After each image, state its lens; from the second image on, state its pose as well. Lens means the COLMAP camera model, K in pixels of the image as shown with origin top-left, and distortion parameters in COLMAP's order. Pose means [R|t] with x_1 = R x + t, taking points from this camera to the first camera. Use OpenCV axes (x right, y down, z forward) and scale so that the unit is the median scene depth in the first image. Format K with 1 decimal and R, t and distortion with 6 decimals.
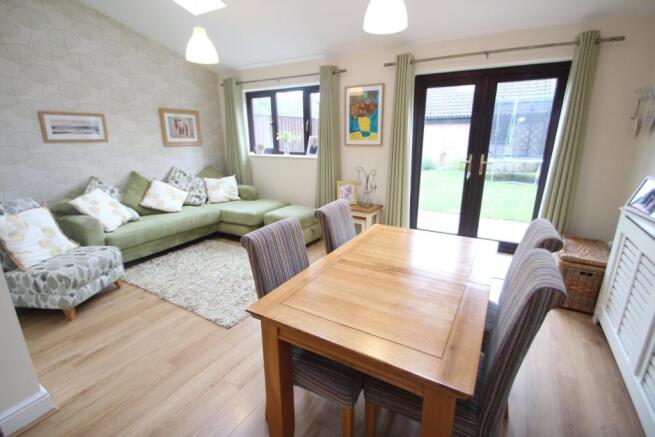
lens RADIAL K [[302.3, 0, 331.4], [0, 302.3, 218.3], [0, 0, 1]] dist [0.021302, -0.023044]
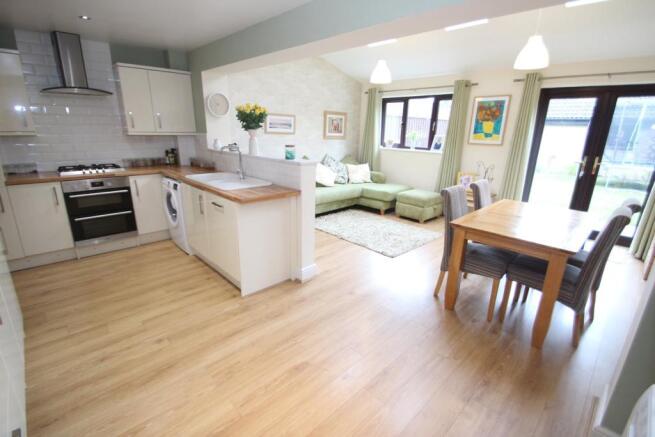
lens RADIAL K [[302.3, 0, 331.4], [0, 302.3, 218.3], [0, 0, 1]] dist [0.021302, -0.023044]
pose [[0.963976, 0.105060, -0.244364, -0.156382], [-0.101625, 0.994466, 0.026658, 0.084395], [0.245812, -0.000865, 0.969317, -0.334063]]
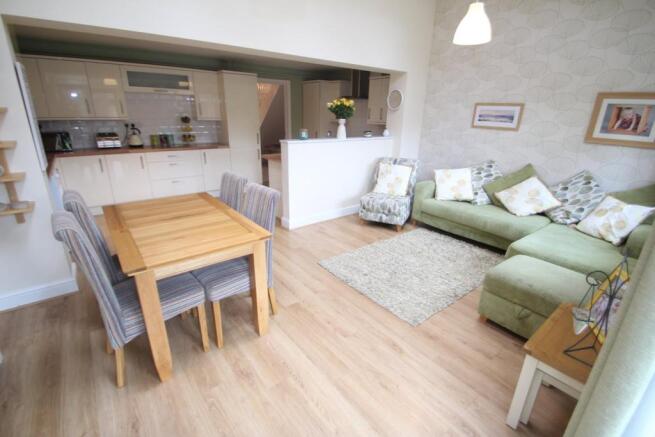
lens RADIAL K [[302.3, 0, 331.4], [0, 302.3, 218.3], [0, 0, 1]] dist [0.021302, -0.023044]
pose [[-0.353119, 0.305088, -0.884437, 0.447477], [-0.273753, 0.870270, 0.409499, -0.223107], [0.894632, 0.386719, -0.223790, 0.718217]]
